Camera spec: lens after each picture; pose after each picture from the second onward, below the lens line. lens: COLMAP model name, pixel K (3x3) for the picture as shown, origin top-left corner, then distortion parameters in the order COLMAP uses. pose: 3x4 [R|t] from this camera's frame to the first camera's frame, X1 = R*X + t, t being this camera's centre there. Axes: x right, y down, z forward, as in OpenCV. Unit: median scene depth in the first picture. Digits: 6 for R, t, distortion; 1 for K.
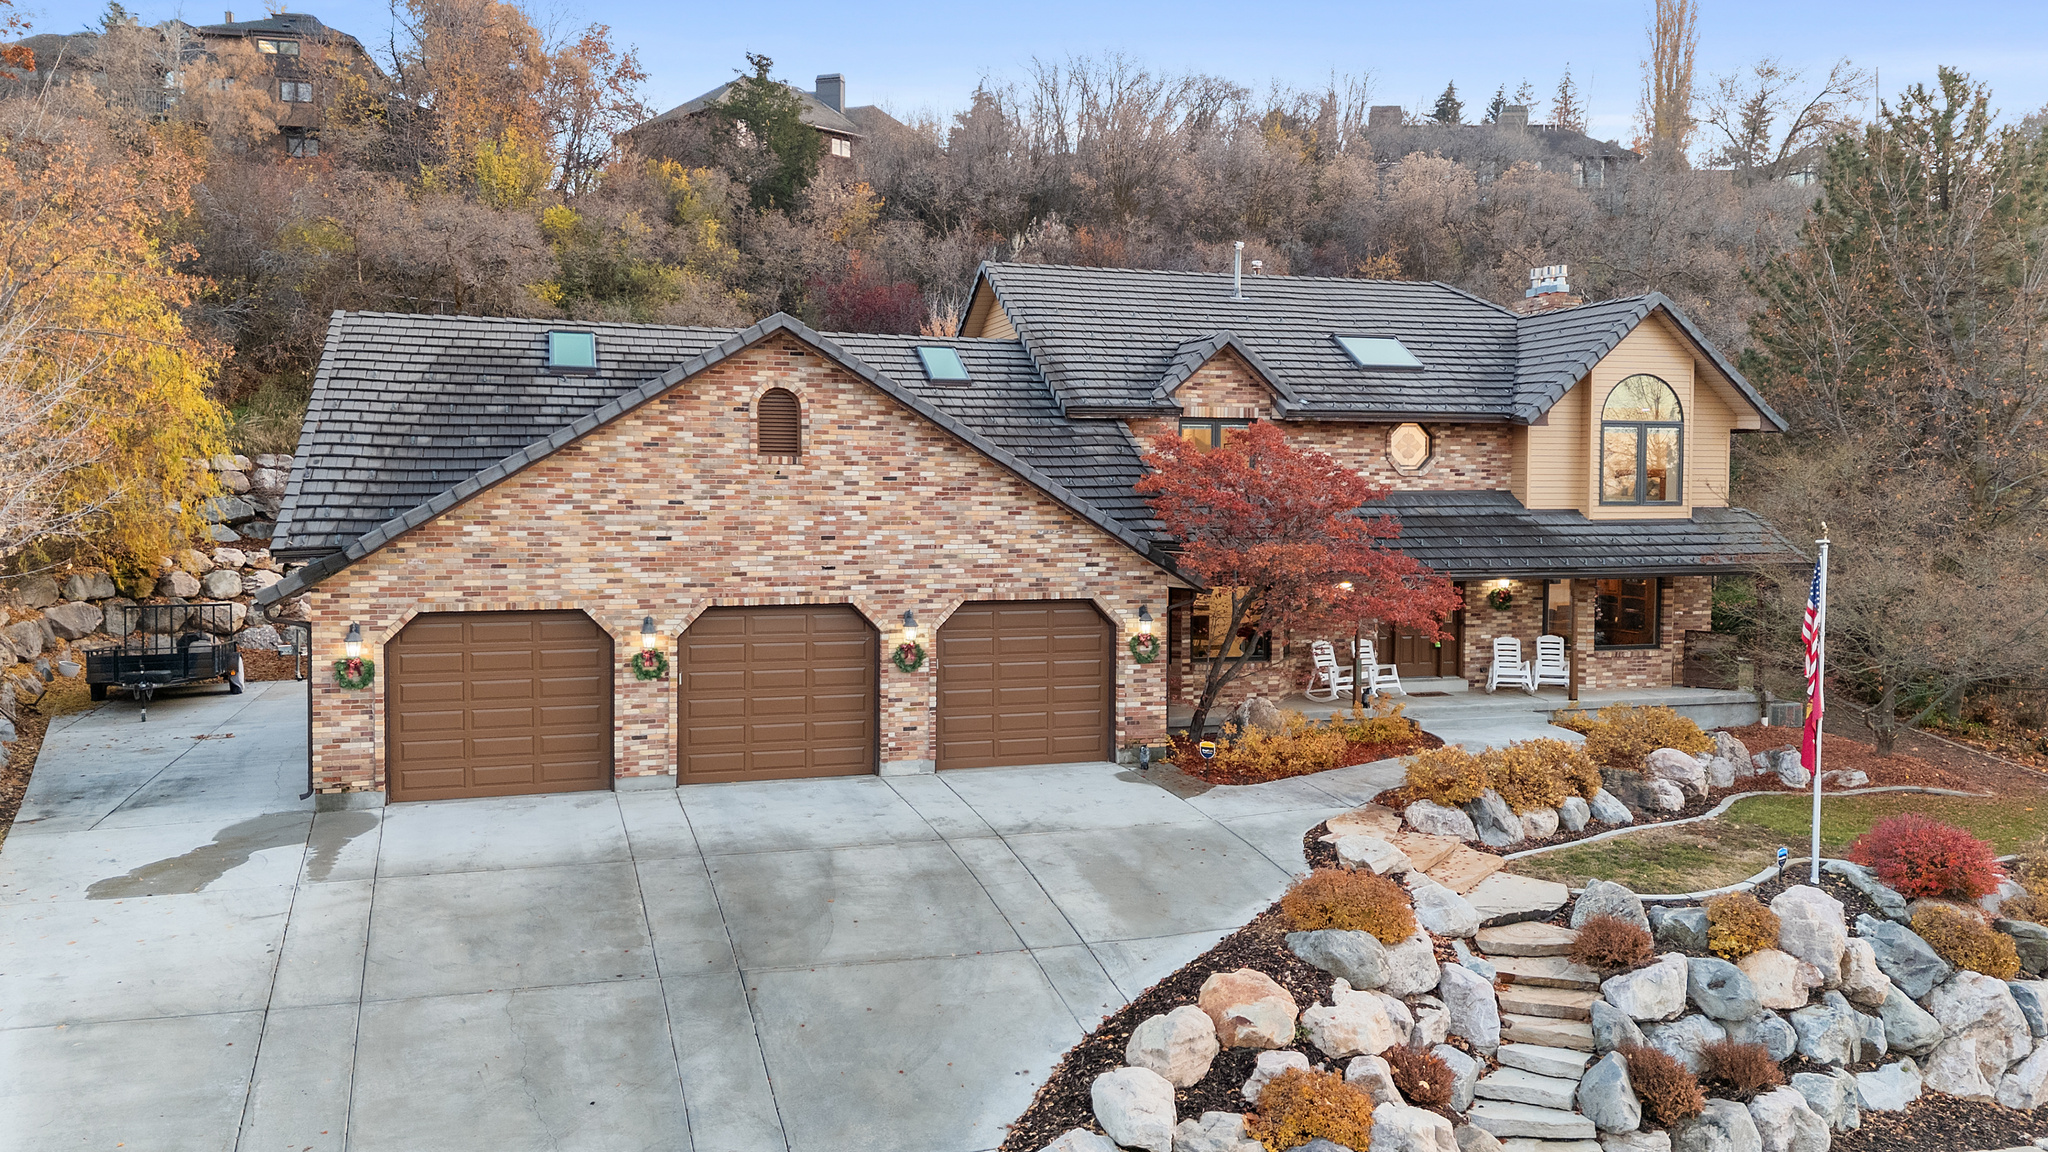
lens RADIAL K [[1597.8, 0, 1060.4], [0, 1597.8, 561.0], [0, 0, 1]] dist [0.099196, -0.114520]
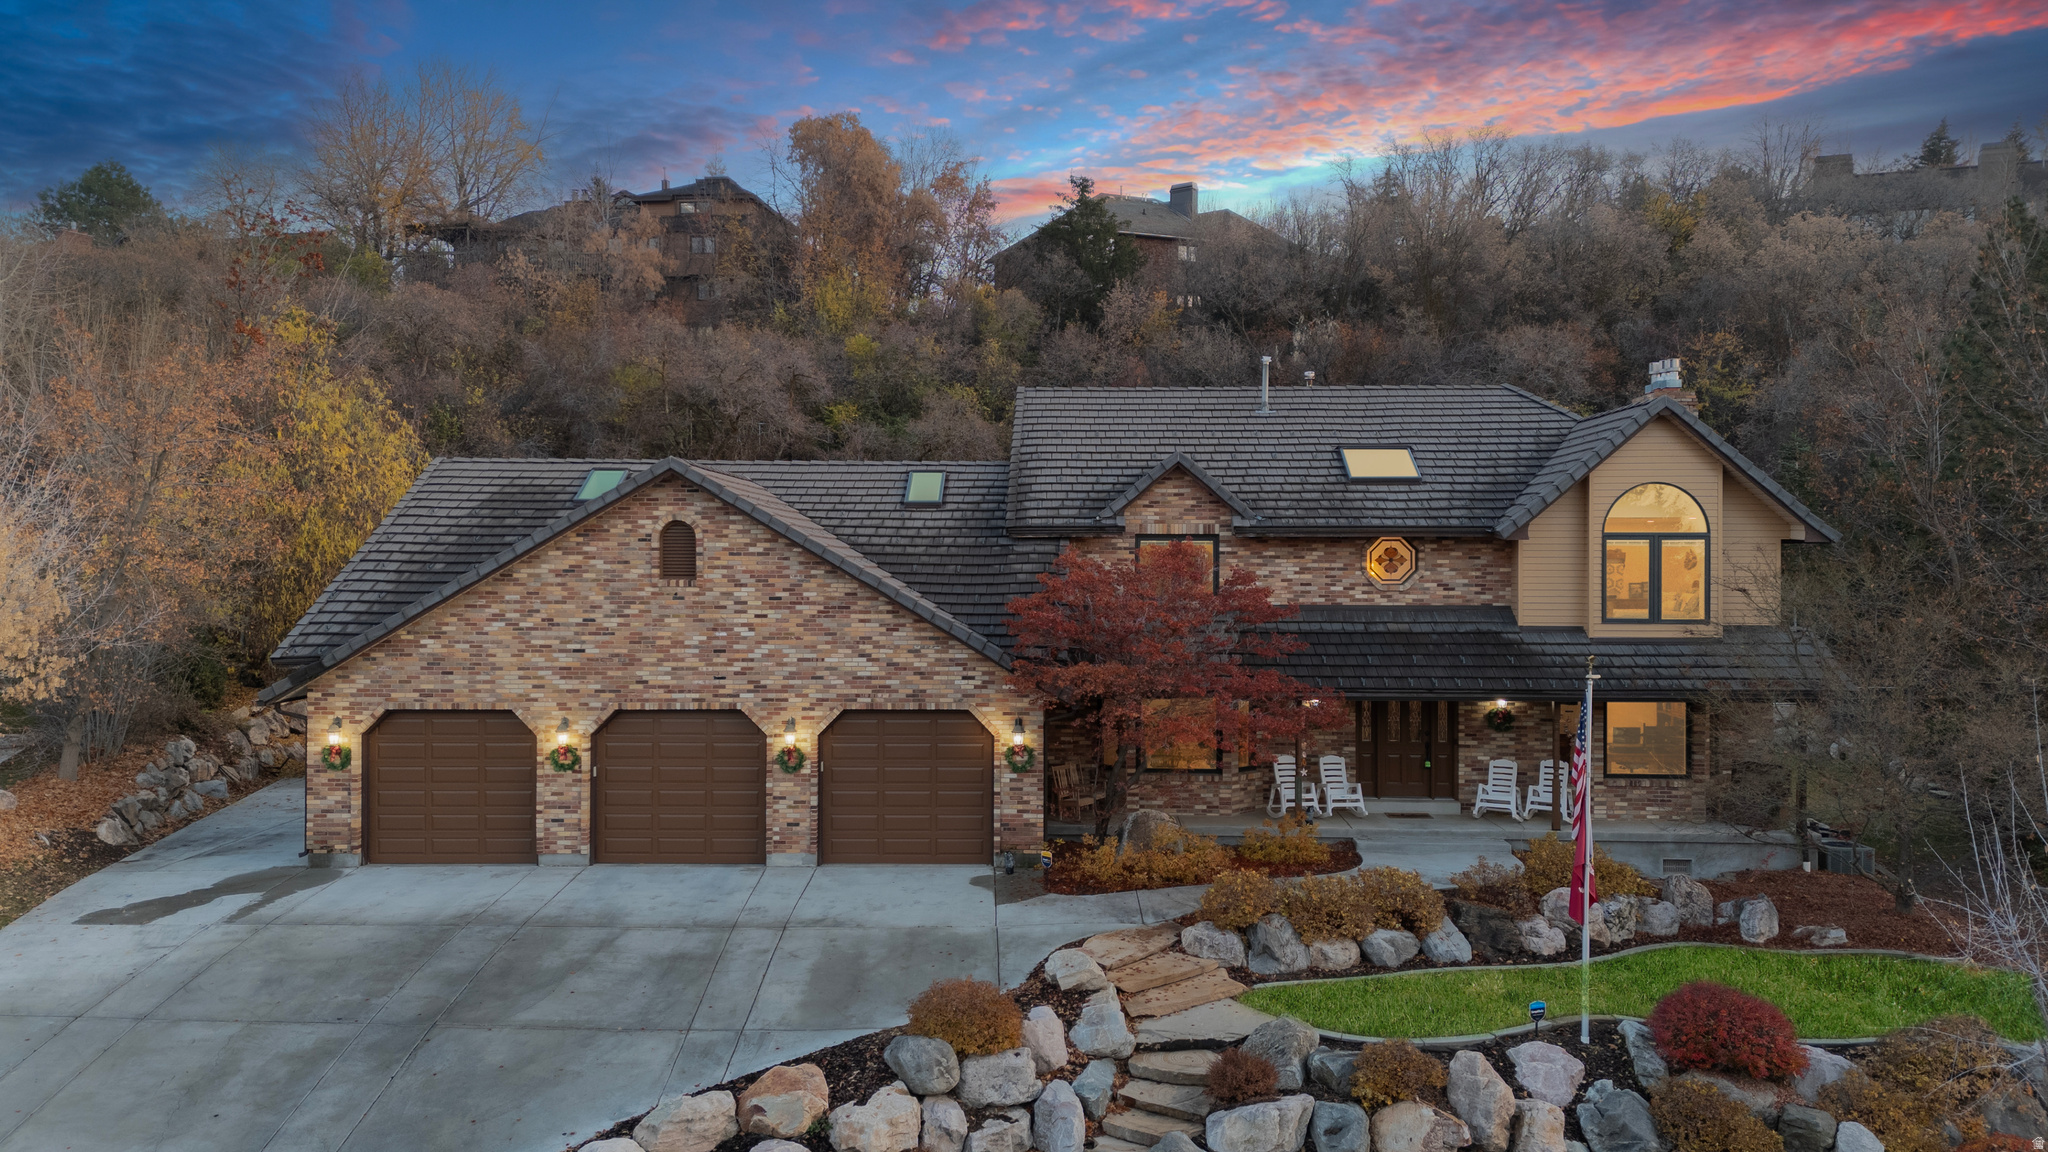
lens RADIAL K [[1597.8, 0, 1028.2], [0, 1597.8, 578.7], [0, 0, 1]] dist [0.099196, -0.114520]
pose [[0.940648, 0.001051, -0.339384, 0.447838], [-0.014535, 0.999203, -0.037189, -0.026887], [0.339074, 0.039915, 0.939913, 0.004634]]
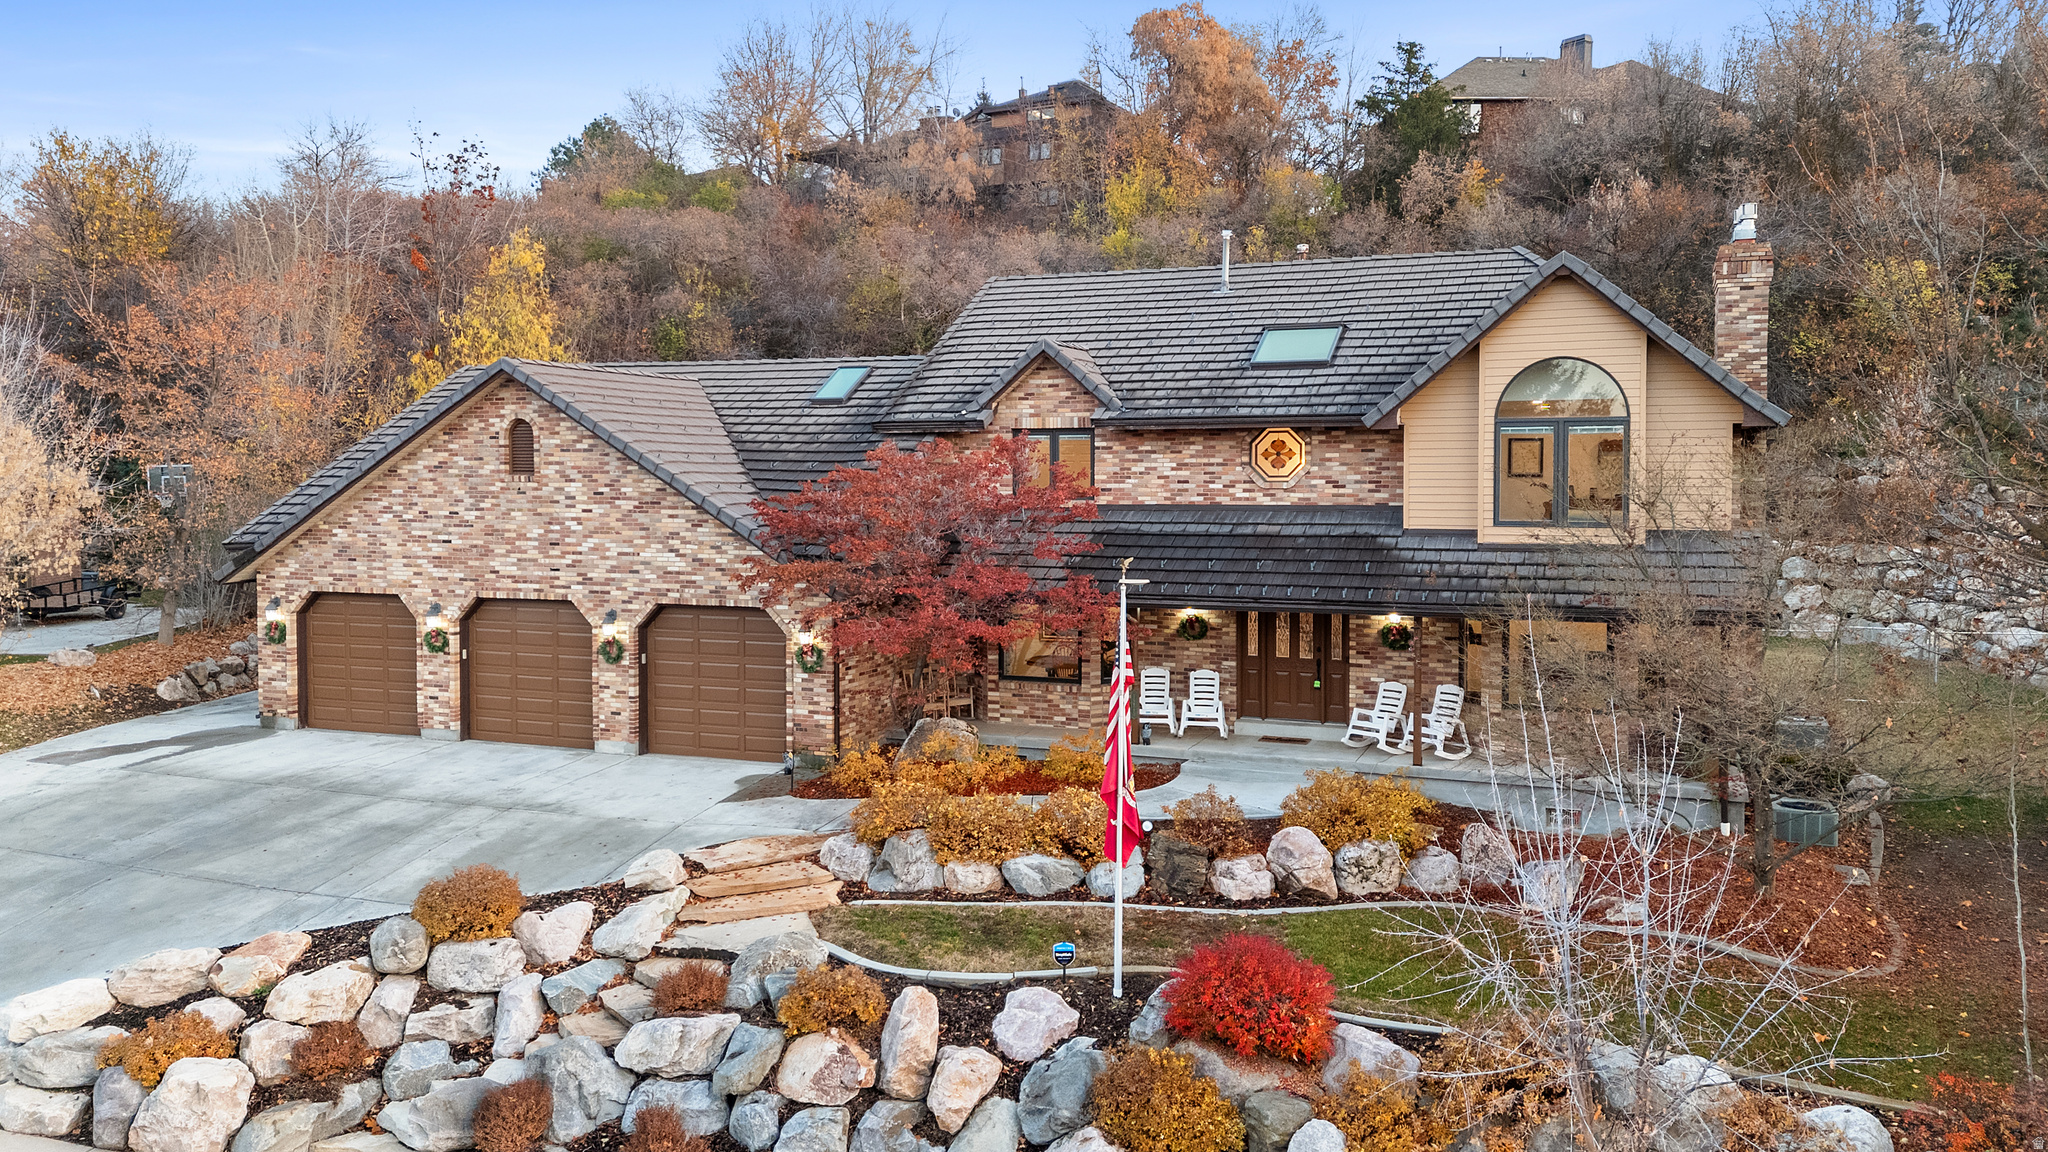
lens RADIAL K [[1597.8, 0, 1001.5], [0, 1597.8, 553.7], [0, 0, 1]] dist [0.099196, -0.114520]
pose [[0.754270, 0.029841, -0.655886, 0.887261], [-0.027686, 0.999524, 0.013638, -0.032989], [0.655981, 0.007872, 0.754736, 0.321153]]
